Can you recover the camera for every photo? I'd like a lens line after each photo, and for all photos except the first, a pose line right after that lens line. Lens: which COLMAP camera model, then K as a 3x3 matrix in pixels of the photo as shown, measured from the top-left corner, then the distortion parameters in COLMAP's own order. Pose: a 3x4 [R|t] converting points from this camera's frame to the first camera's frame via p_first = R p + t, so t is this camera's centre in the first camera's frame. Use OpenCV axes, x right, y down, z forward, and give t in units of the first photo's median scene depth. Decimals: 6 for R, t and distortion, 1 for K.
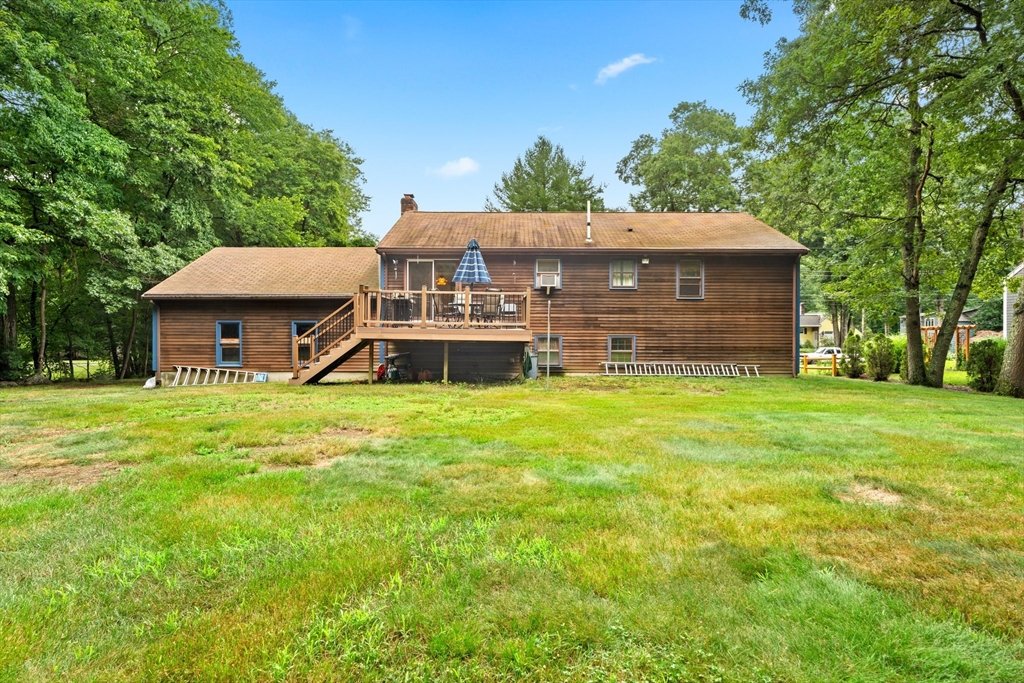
lens RADIAL K [[470.5, 0, 511.9], [0, 470.5, 339.9], [0, 0, 1]] dist [0.000391, 0.000004]
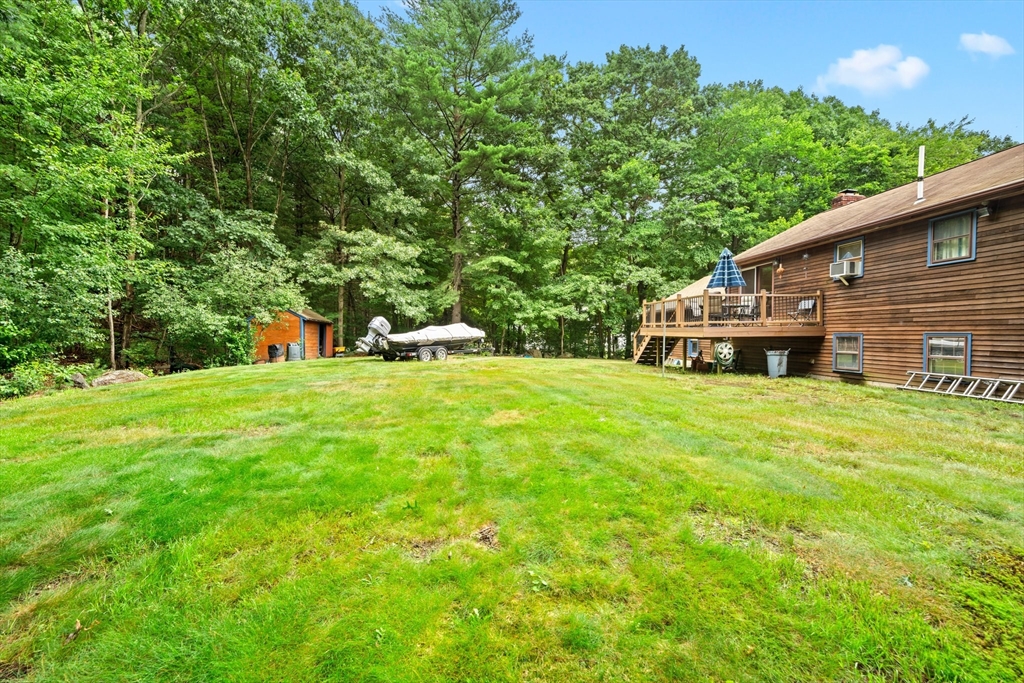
lens RADIAL K [[417.7, 0, 511.9], [0, 417.7, 339.1], [0, 0, 1]] dist [0.003719, -0.000305]
pose [[0.054119, 0.012447, -0.998457, 0.791281], [-0.021577, 0.999703, 0.011293, 0.004981], [0.998301, 0.020932, 0.054372, 0.357683]]
